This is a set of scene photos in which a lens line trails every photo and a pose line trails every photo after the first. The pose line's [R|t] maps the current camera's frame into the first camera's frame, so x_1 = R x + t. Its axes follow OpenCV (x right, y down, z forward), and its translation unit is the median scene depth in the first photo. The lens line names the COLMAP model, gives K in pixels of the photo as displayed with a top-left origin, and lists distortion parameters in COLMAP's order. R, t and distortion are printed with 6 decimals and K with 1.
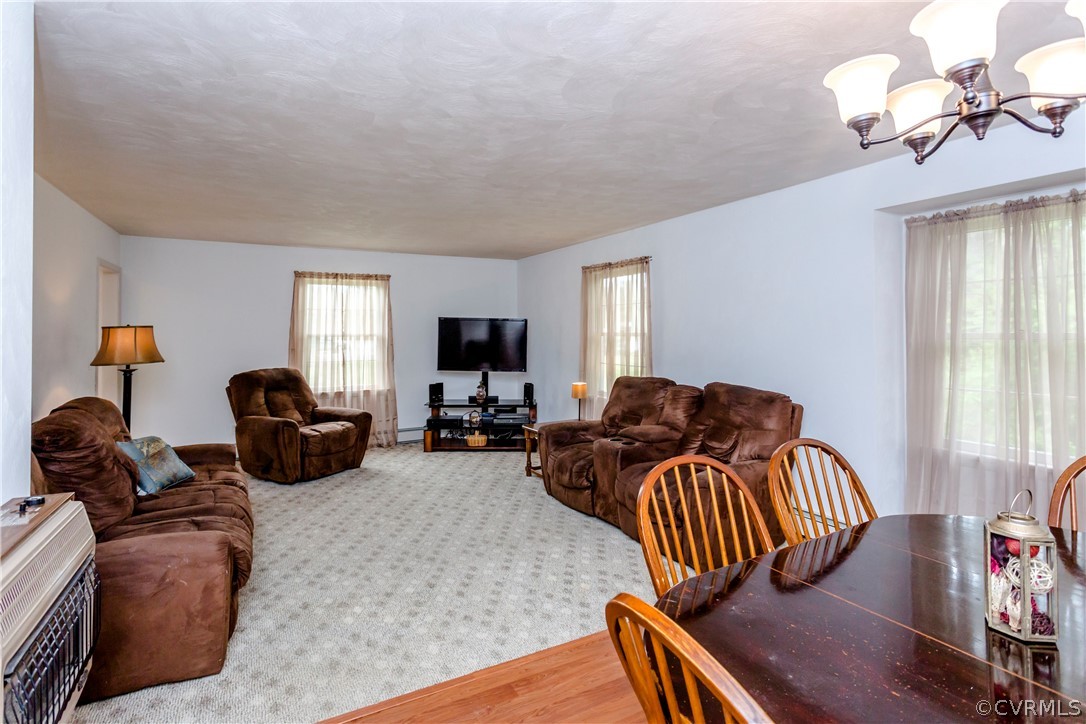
lens RADIAL K [[547.3, 0, 529.2], [0, 547.3, 323.9], [0, 0, 1]] dist [-0.001185, 0.000395]
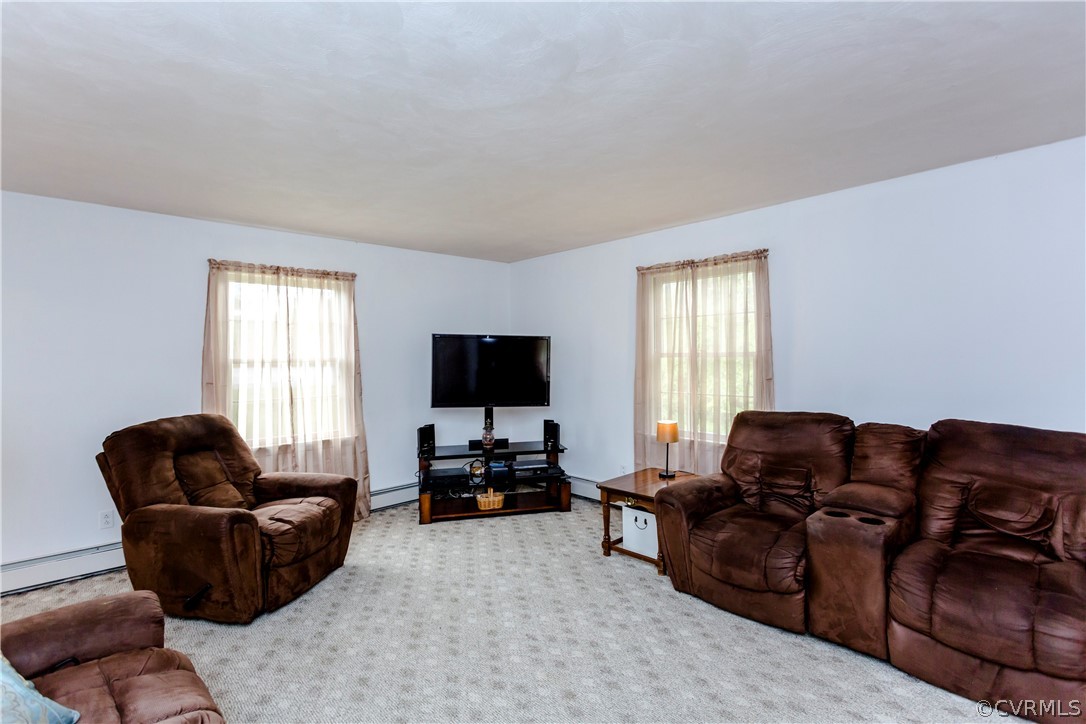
lens RADIAL K [[513.9, 0, 530.2], [0, 513.9, 361.4], [0, 0, 1]] dist [0.000587, 0.001221]
pose [[0.965685, -0.010556, 0.259503, -0.256523], [0.004961, 0.999741, 0.022205, 0.011075], [-0.259671, -0.020156, 0.965487, 0.372773]]
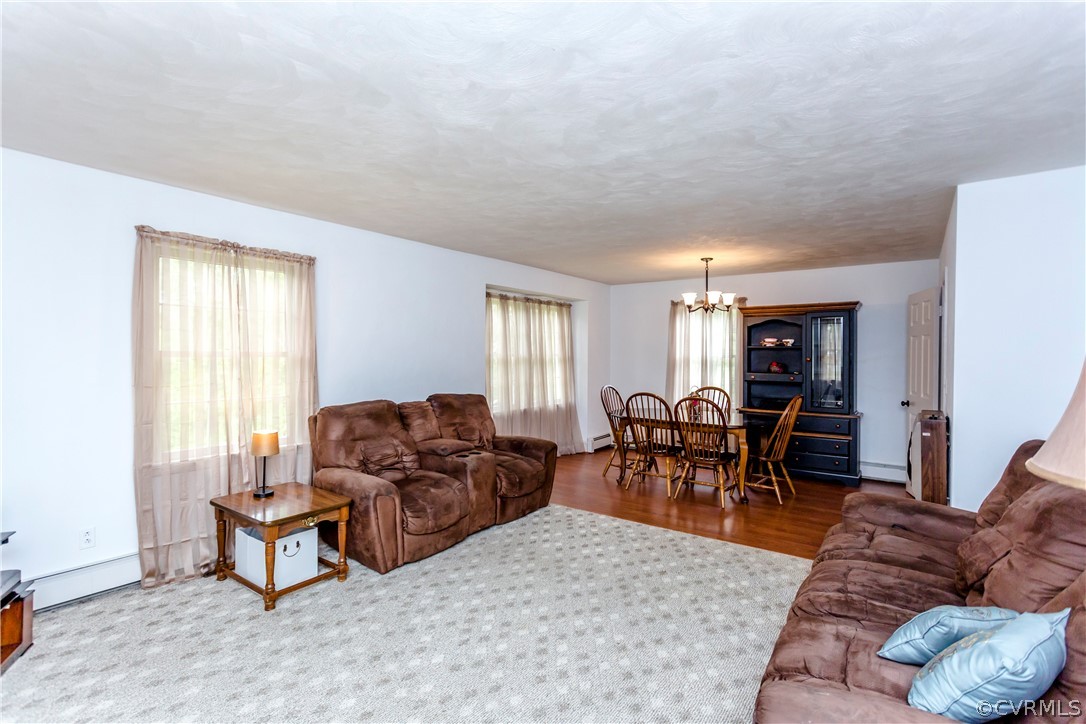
lens RADIAL K [[510.3, 0, 553.0], [0, 510.3, 360.6], [0, 0, 1]] dist [-0.001299, 0.000139]
pose [[-0.460456, -0.010491, 0.887621, -0.567049], [-0.016024, 0.999865, 0.003505, 0.018530], [-0.887538, -0.012609, -0.460562, 0.947879]]
